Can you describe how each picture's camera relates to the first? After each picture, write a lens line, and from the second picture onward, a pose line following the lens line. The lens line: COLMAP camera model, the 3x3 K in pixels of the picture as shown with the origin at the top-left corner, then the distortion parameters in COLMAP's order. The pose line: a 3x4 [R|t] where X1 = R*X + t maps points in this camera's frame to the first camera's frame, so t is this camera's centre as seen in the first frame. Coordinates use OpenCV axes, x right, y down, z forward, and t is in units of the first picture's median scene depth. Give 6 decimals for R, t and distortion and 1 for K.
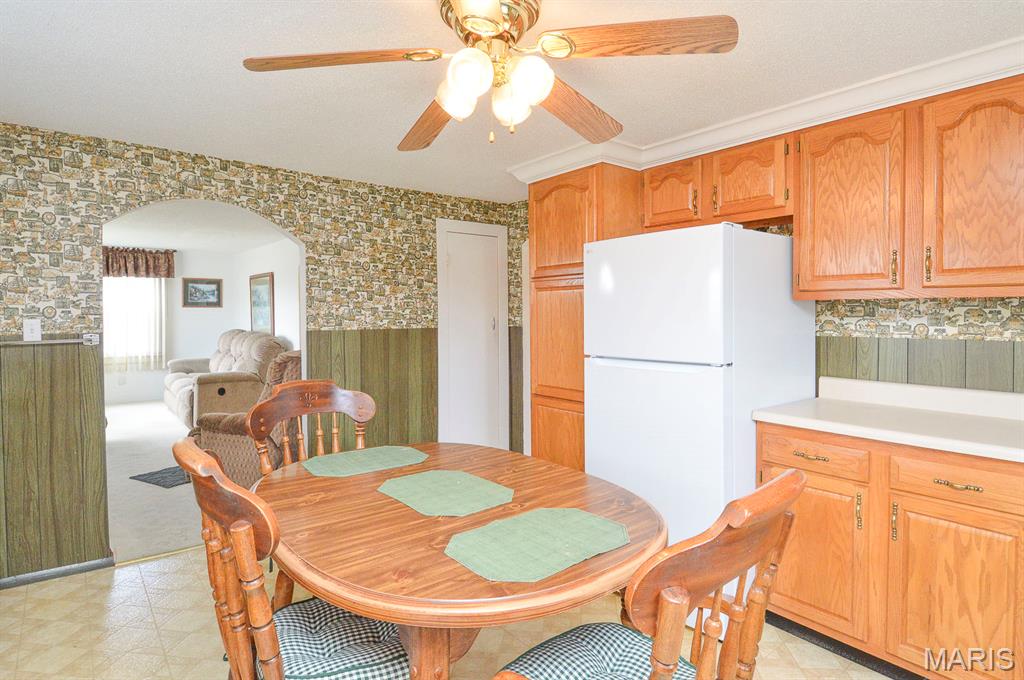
lens RADIAL K [[543.3, 0, 507.6], [0, 543.3, 343.0], [0, 0, 1]] dist [0.025655, -0.032197]
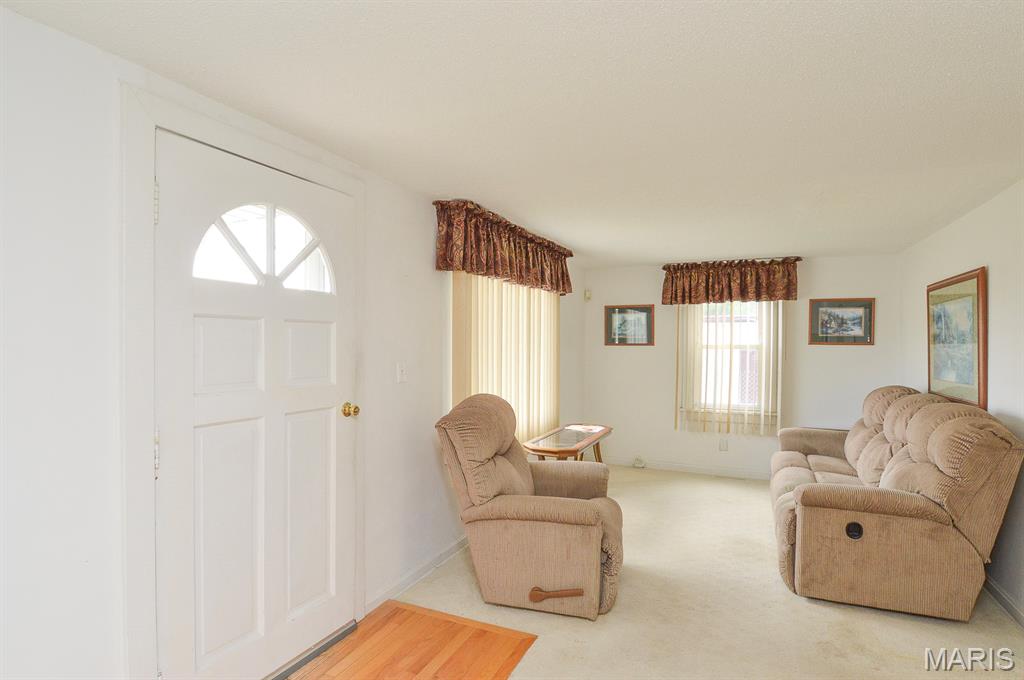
lens RADIAL K [[543.3, 0, 507.6], [0, 543.3, 343.0], [0, 0, 1]] dist [0.025655, -0.032197]
pose [[0.463939, 0.000624, -0.885867, -0.197866], [-0.057830, 0.997888, -0.029583, -0.029255], [0.883978, 0.064954, 0.462995, 0.406530]]
